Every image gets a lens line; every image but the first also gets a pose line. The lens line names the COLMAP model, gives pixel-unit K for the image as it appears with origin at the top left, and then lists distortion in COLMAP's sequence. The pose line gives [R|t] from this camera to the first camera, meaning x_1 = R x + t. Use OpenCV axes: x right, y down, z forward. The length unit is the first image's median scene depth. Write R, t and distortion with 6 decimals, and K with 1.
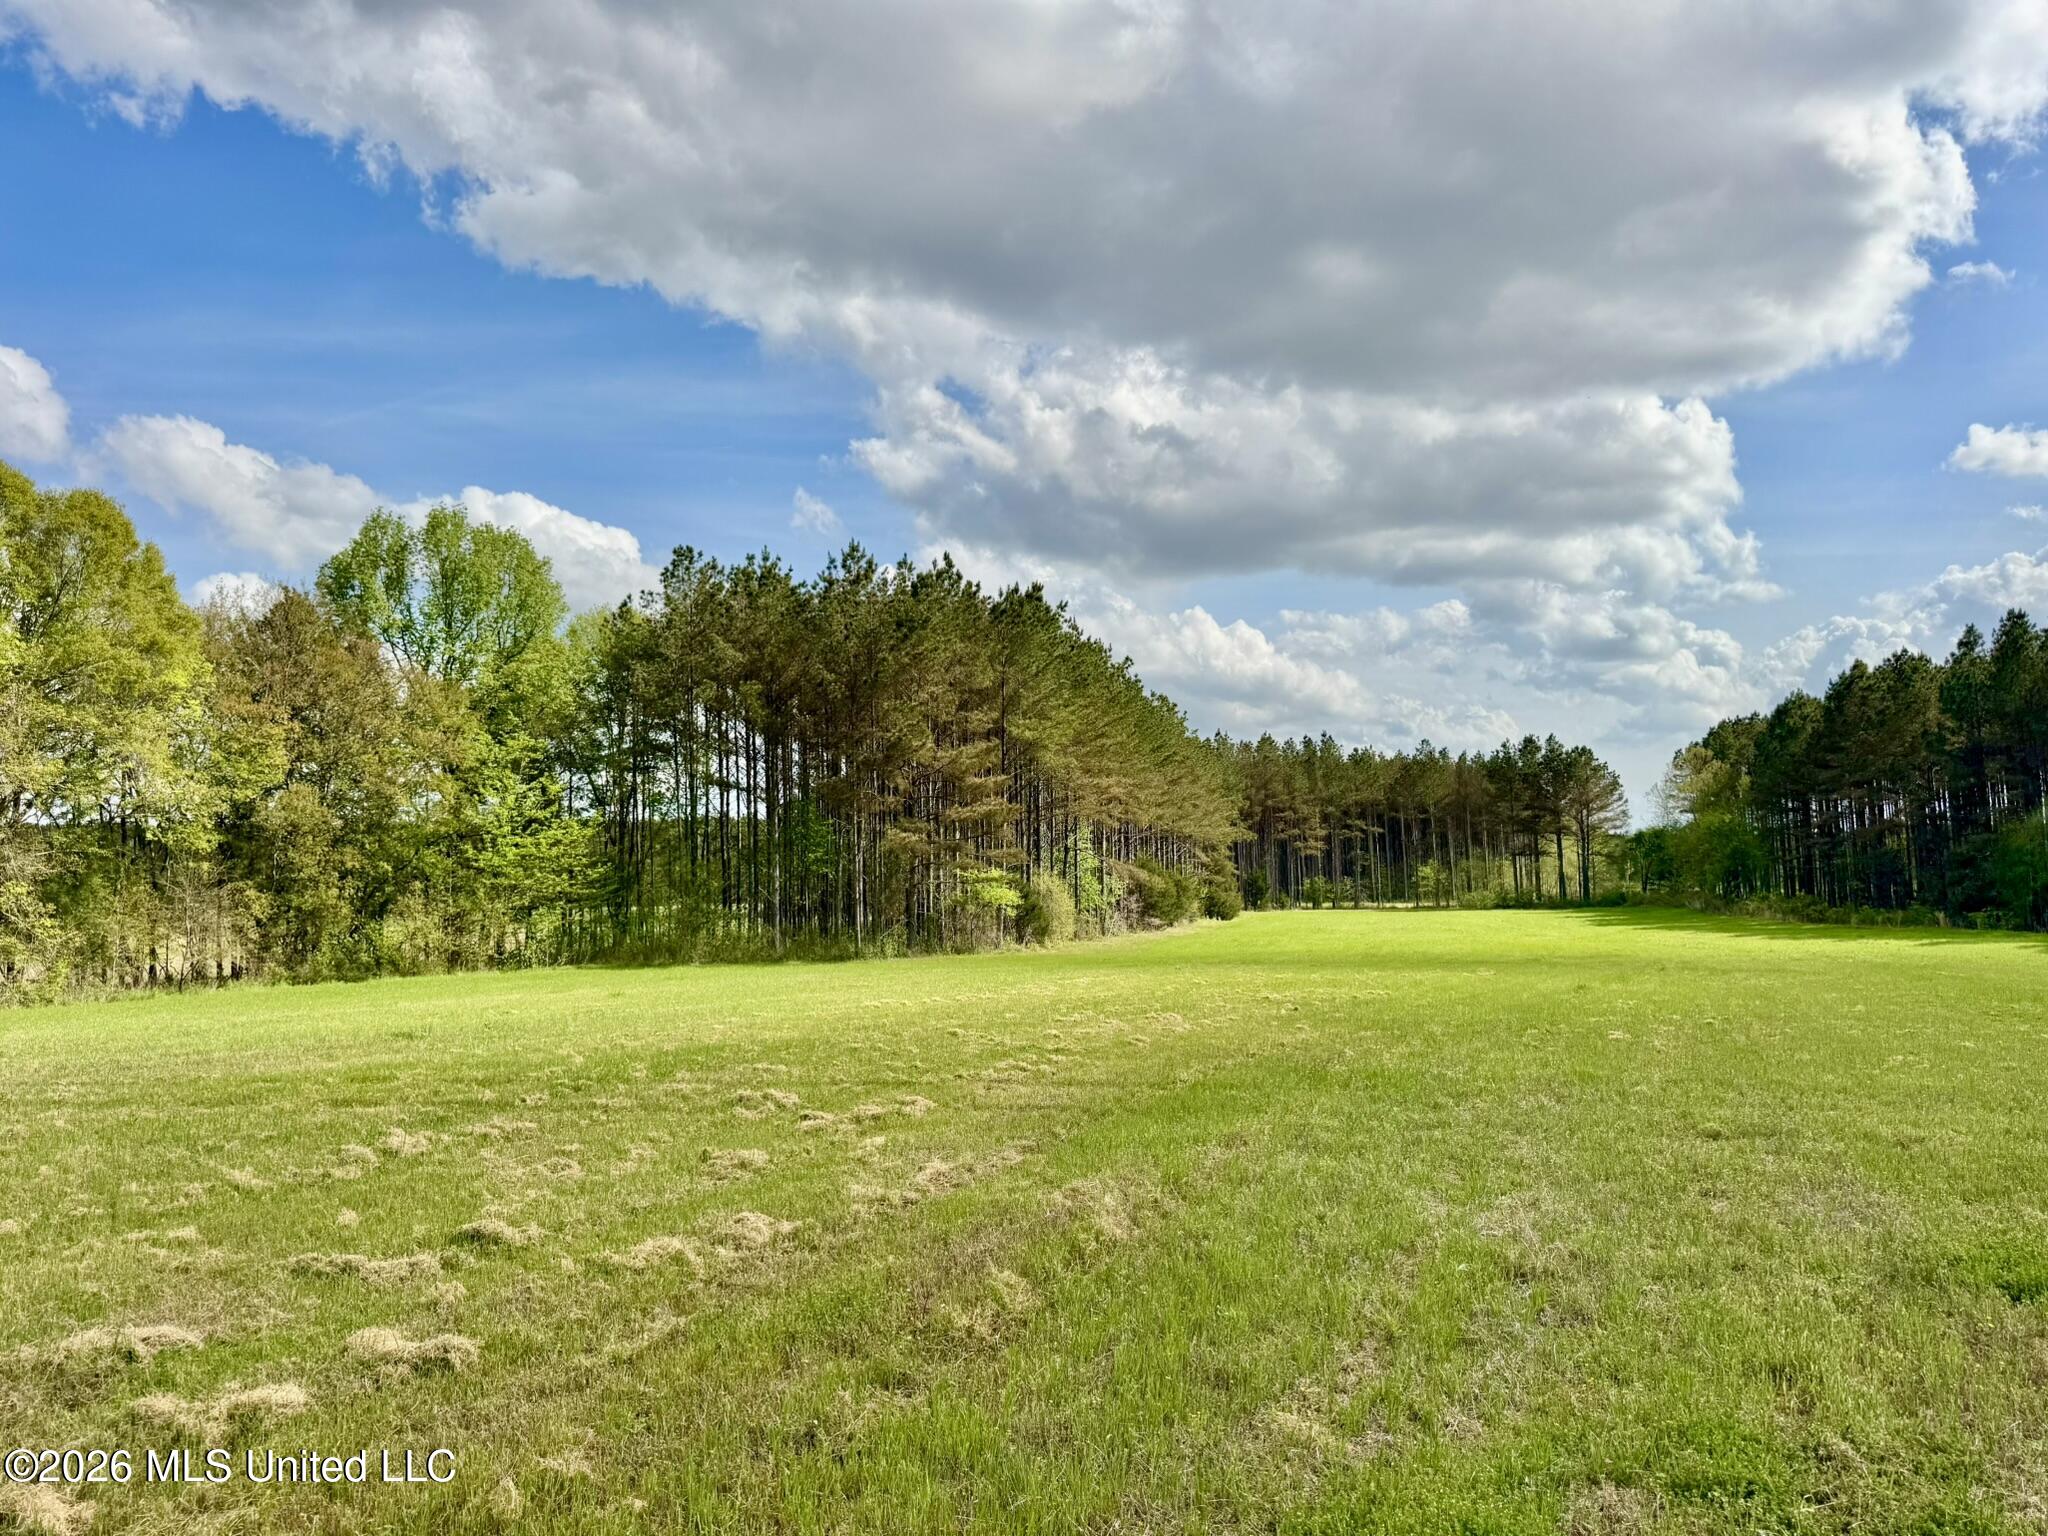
lens RADIAL K [[1448.0, 0, 1029.5], [0, 1448.0, 757.6], [0, 0, 1]] dist [0.037464, -0.001128]
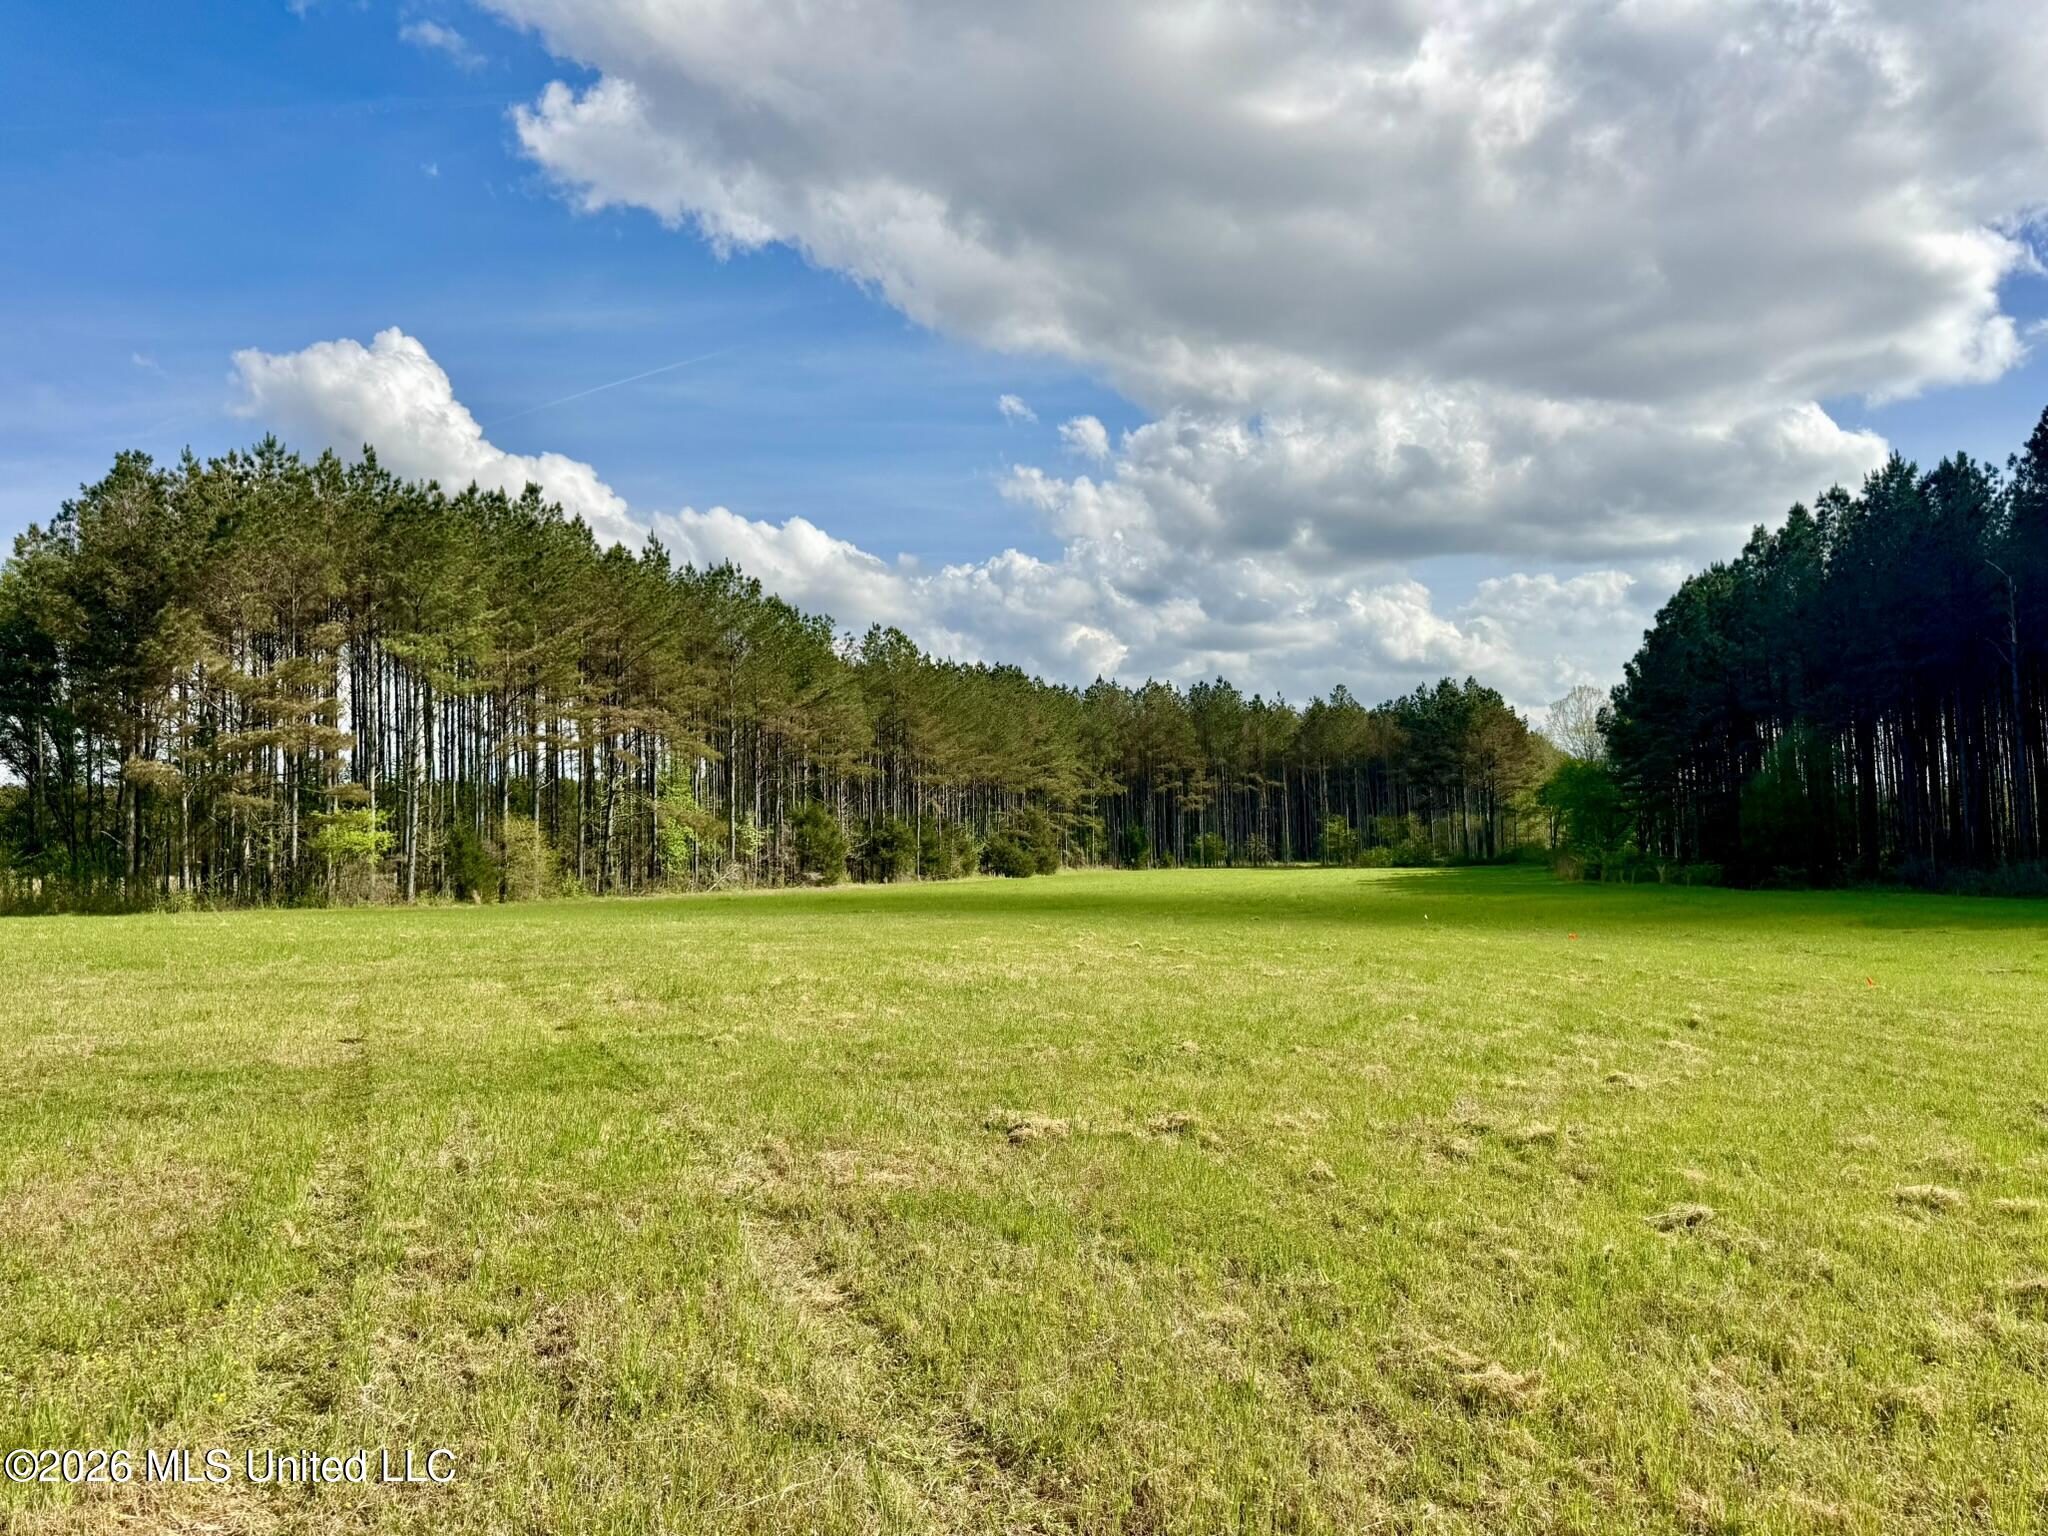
lens RADIAL K [[1459.0, 0, 1029.5], [0, 1459.0, 778.6], [0, 0, 1]] dist [0.057581, -0.025887]
pose [[0.994338, -0.000774, -0.106265, 0.217508], [0.005001, 0.999207, 0.039513, 0.011687], [0.106150, -0.039821, 0.993552, 0.076910]]
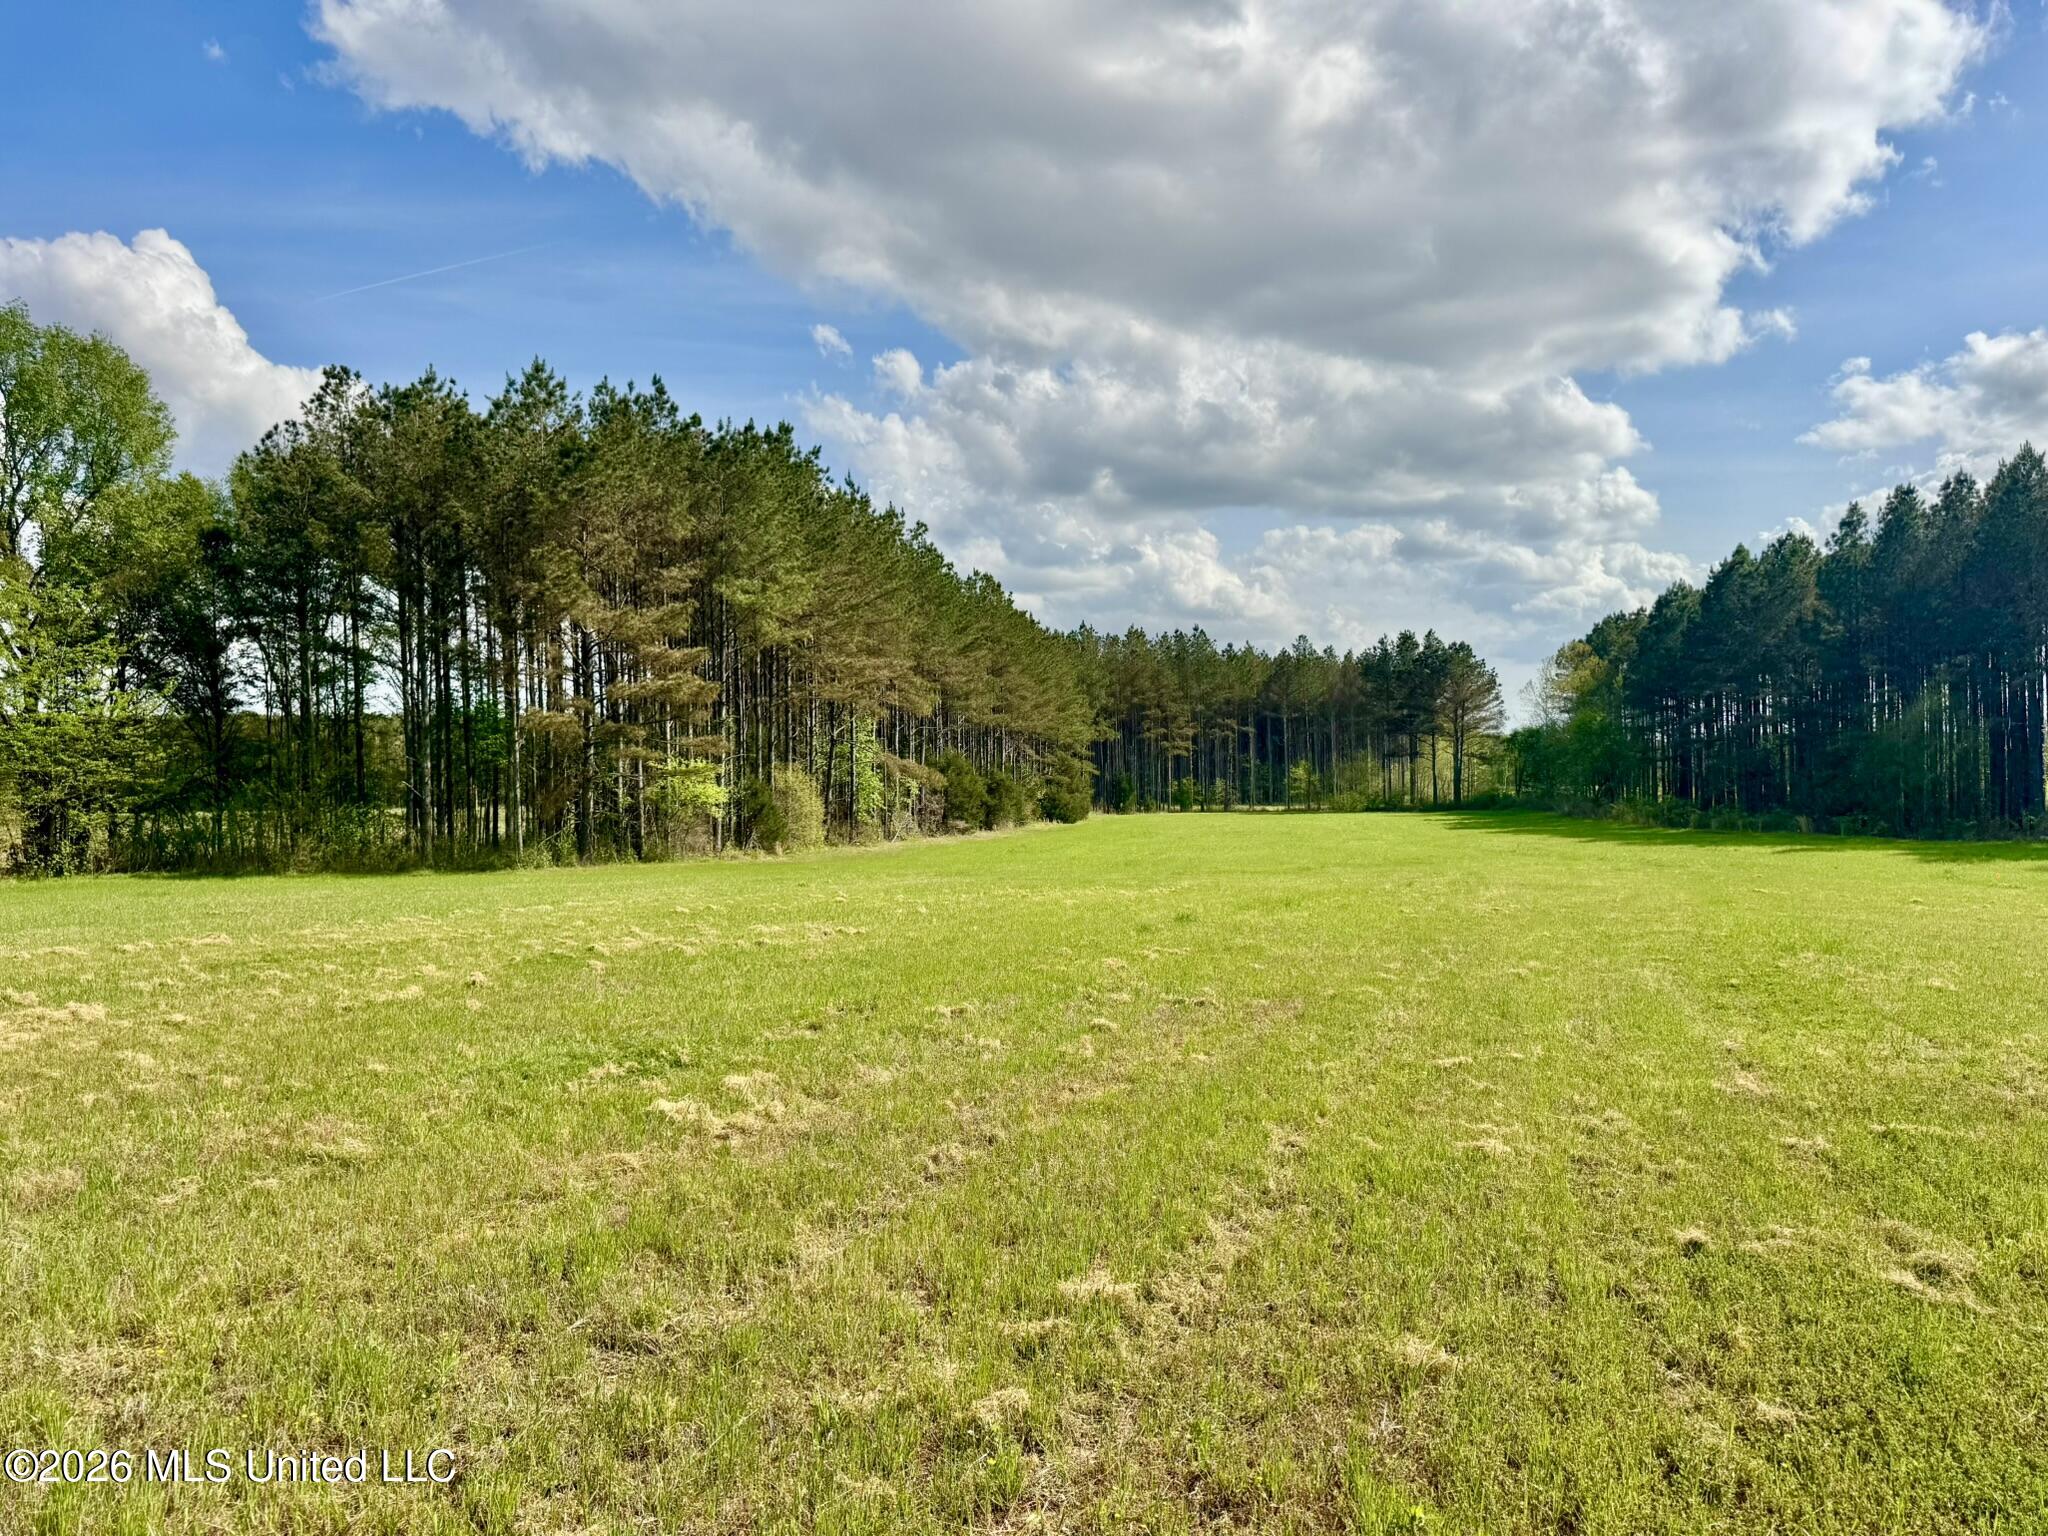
lens RADIAL K [[1448.0, 0, 1029.5], [0, 1448.0, 757.6], [0, 0, 1]] dist [0.037464, -0.001128]
pose [[0.998592, 0.007069, 0.052574, 0.054857], [-0.010537, 0.997765, 0.065979, 0.008472], [-0.051990, -0.066440, 0.996435, 0.073182]]
